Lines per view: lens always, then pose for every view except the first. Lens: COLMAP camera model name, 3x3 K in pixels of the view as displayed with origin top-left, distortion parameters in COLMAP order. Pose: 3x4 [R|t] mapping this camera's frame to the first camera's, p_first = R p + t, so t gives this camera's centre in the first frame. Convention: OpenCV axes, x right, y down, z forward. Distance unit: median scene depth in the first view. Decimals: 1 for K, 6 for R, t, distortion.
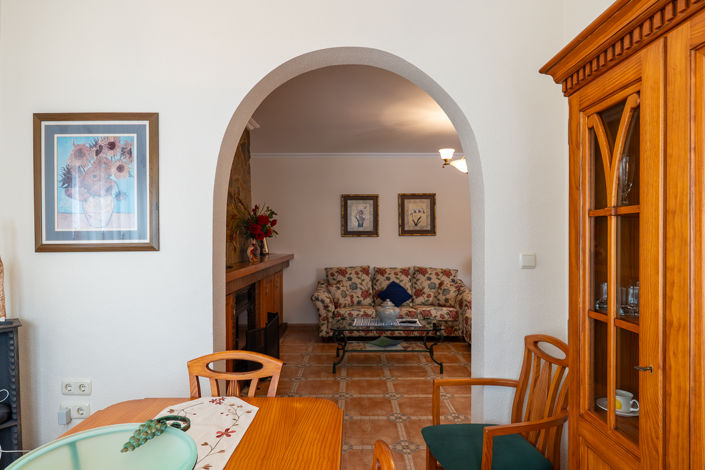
lens RADIAL K [[402.4, 0, 347.0], [0, 402.4, 241.3], [0, 0, 1]] dist [-0.069107, -0.000642]
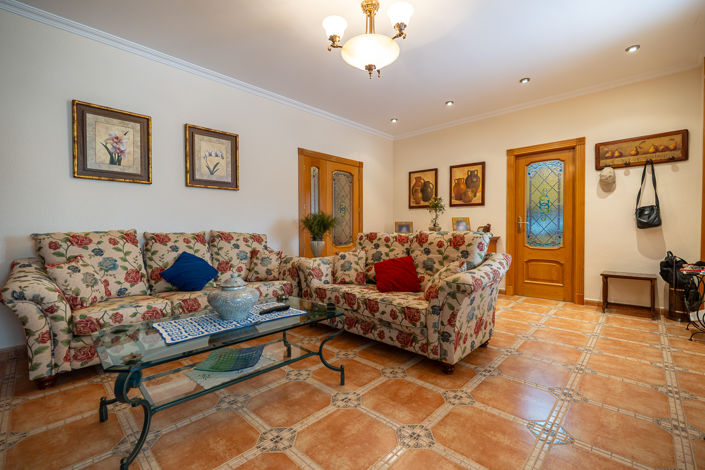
lens RADIAL K [[309.2, 0, 354.6], [0, 309.2, 236.7], [0, 0, 1]] dist [-0.008929, 0.000428]
pose [[0.683736, -0.017223, 0.729526, -0.058949], [0.008840, 0.999844, 0.015320, 0.068043], [-0.729676, -0.004026, 0.683781, 0.449366]]
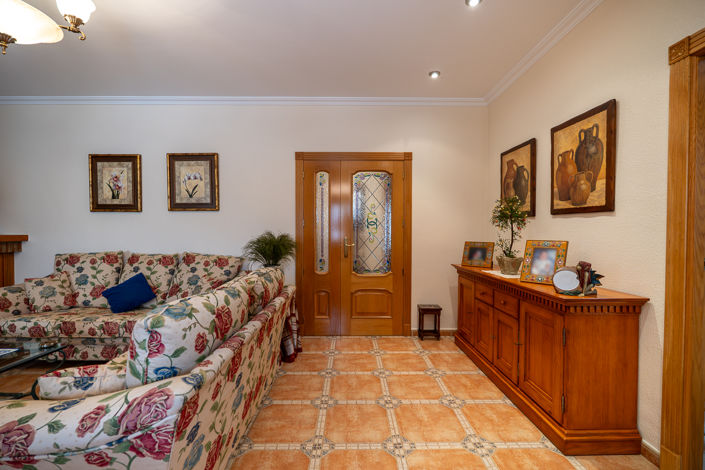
lens RADIAL K [[309.2, 0, 353.6], [0, 309.2, 235.4], [0, 0, 1]] dist [-0.008929, 0.000428]
pose [[0.999881, 0.005295, 0.014473, 0.475149], [-0.005349, 0.999979, 0.003651, 0.028063], [-0.014453, -0.003728, 0.999889, 0.443572]]
